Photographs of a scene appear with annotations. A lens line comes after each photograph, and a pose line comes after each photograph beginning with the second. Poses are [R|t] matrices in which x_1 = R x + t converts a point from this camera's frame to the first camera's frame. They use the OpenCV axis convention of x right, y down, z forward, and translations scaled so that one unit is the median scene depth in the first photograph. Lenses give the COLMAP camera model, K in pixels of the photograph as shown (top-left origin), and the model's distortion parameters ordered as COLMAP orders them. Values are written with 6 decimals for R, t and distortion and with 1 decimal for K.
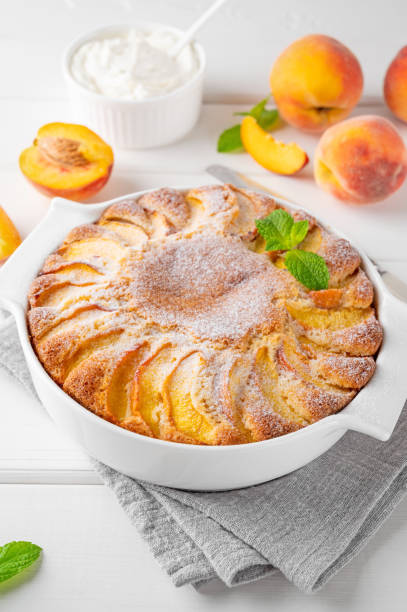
lens RADIAL K [[1013.2, 0, 203.5], [0, 1013.2, 306.0], [0, 0, 1]] dist [-0.006764, 0.015843]
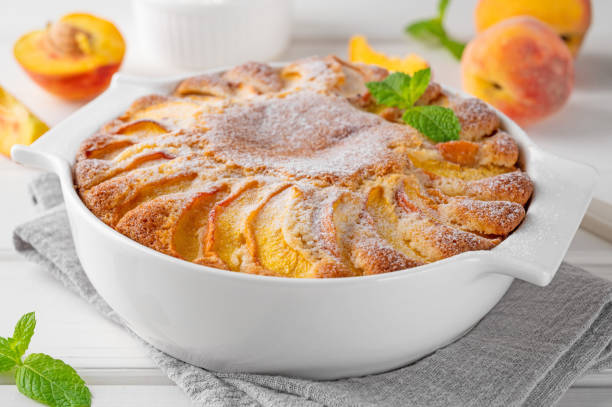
lens RADIAL K [[1195.5, 0, 306.0], [0, 1195.5, 203.5], [0, 0, 1]] dist [-0.001966, -0.065364]
pose [[0.999870, -0.013978, -0.008079, 0.011660], [0.011247, 0.962050, -0.272641, 0.292476], [0.011583, 0.272515, 0.962082, 0.128180]]
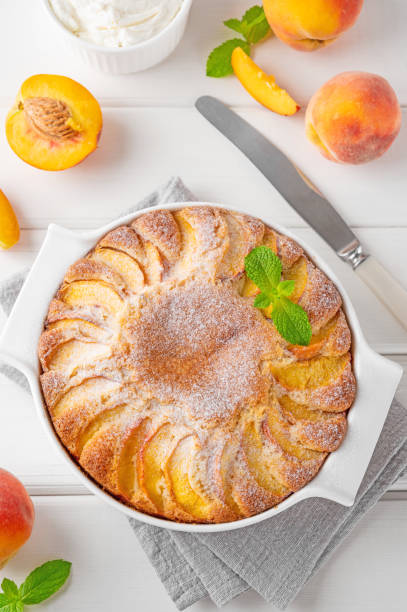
lens RADIAL K [[1013.2, 0, 203.5], [0, 1013.2, 306.0], [0, 0, 1]] dist [-0.006764, 0.015843]
pose [[0.999822, -0.014457, 0.012109, -0.005803], [0.006097, 0.855412, 0.517912, -0.651908], [-0.017846, -0.517746, 0.855348, 0.084063]]
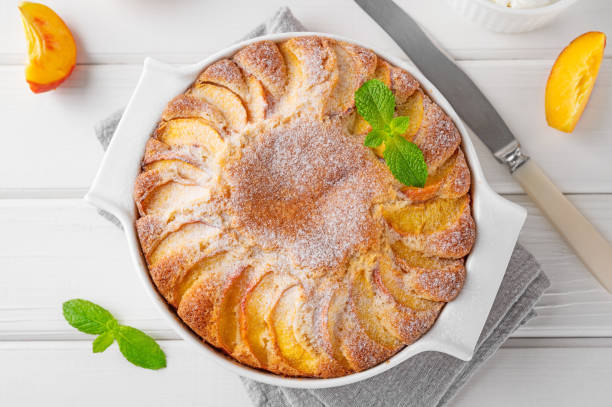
lens RADIAL K [[808.0, 0, 306.0], [0, 808.0, 203.5], [0, 0, 1]] dist [0.001623, 0.008528]
pose [[0.999279, -0.018349, -0.033248, 0.030953], [0.034327, 0.810874, 0.584214, -0.501517], [0.016240, -0.584934, 0.810919, 0.344889]]
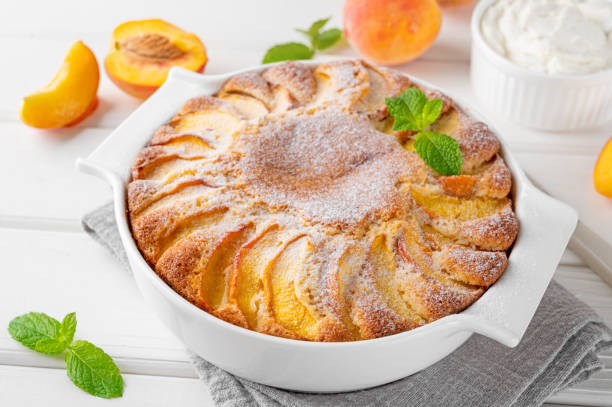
lens RADIAL K [[948.6, 0, 320.4], [0, 948.6, 196.8], [0, 0, 1]] dist [0.006744, 0.009566]
pose [[0.997080, 0.045942, -0.060997, 0.053854], [-0.046899, 0.998797, -0.014350, 0.021416], [0.060264, 0.017169, 0.998035, 0.158476]]
